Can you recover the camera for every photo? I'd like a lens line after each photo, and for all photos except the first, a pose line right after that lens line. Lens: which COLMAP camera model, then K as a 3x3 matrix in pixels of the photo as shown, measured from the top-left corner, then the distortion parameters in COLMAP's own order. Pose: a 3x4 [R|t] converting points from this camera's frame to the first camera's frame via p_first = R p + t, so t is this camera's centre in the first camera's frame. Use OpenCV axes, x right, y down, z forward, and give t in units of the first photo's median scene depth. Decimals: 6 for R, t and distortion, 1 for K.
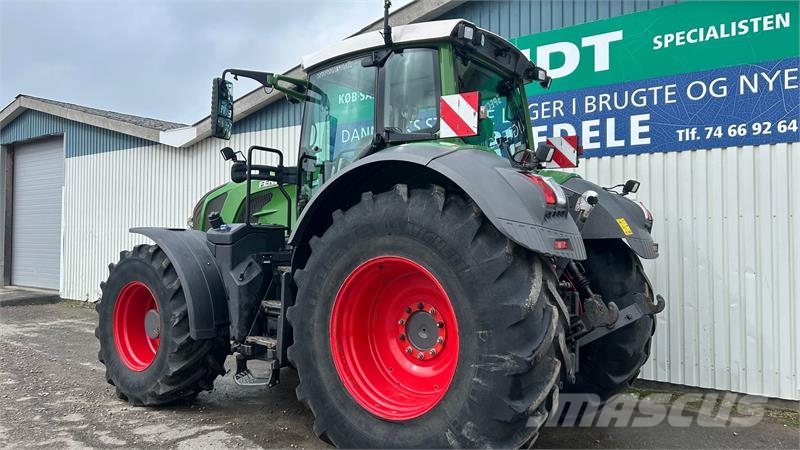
lens RADIAL K [[492.8, 0, 440.3], [0, 492.8, 229.0], [0, 0, 1]] dist [0.047336, -0.029801]
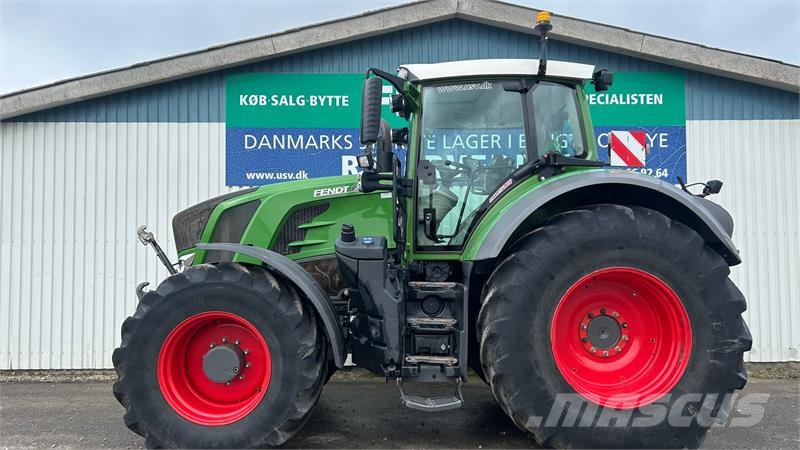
lens RADIAL K [[492.8, 0, 373.6], [0, 492.8, 242.7], [0, 0, 1]] dist [0.047336, -0.029801]
pose [[0.861760, 0.000715, 0.507316, -0.748926], [0.003935, 0.999960, -0.008094, 0.003559], [-0.507301, 0.008971, 0.861722, 0.185737]]
